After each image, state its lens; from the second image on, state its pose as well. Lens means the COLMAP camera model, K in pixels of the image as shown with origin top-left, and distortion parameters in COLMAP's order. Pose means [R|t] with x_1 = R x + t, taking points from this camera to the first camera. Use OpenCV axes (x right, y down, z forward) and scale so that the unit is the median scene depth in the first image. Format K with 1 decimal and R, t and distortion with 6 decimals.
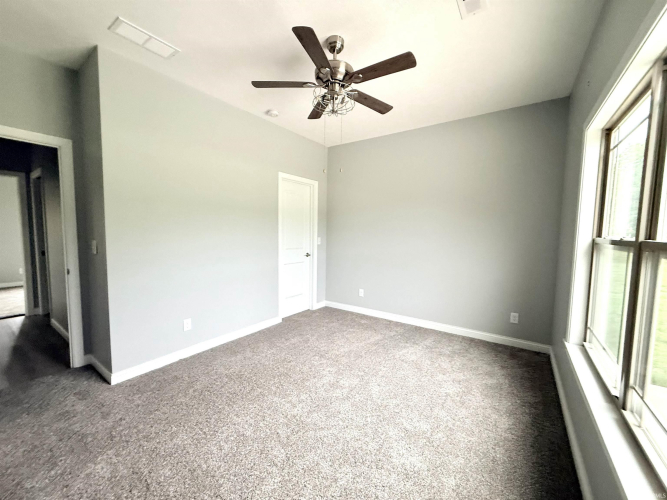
lens RADIAL K [[265.2, 0, 333.5], [0, 265.2, 250.0], [0, 0, 1]] dist [0.002116, 0.000197]
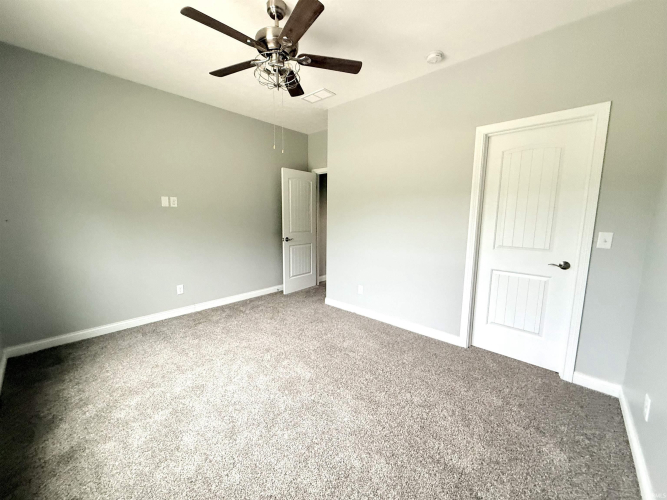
lens RADIAL K [[265.2, 0, 333.5], [0, 265.2, 250.0], [0, 0, 1]] dist [0.002116, 0.000197]
pose [[-0.127701, 0.119359, -0.984604, 0.640675], [-0.075972, 0.988638, 0.129701, -0.061432], [0.988899, 0.091365, -0.117182, 0.901346]]
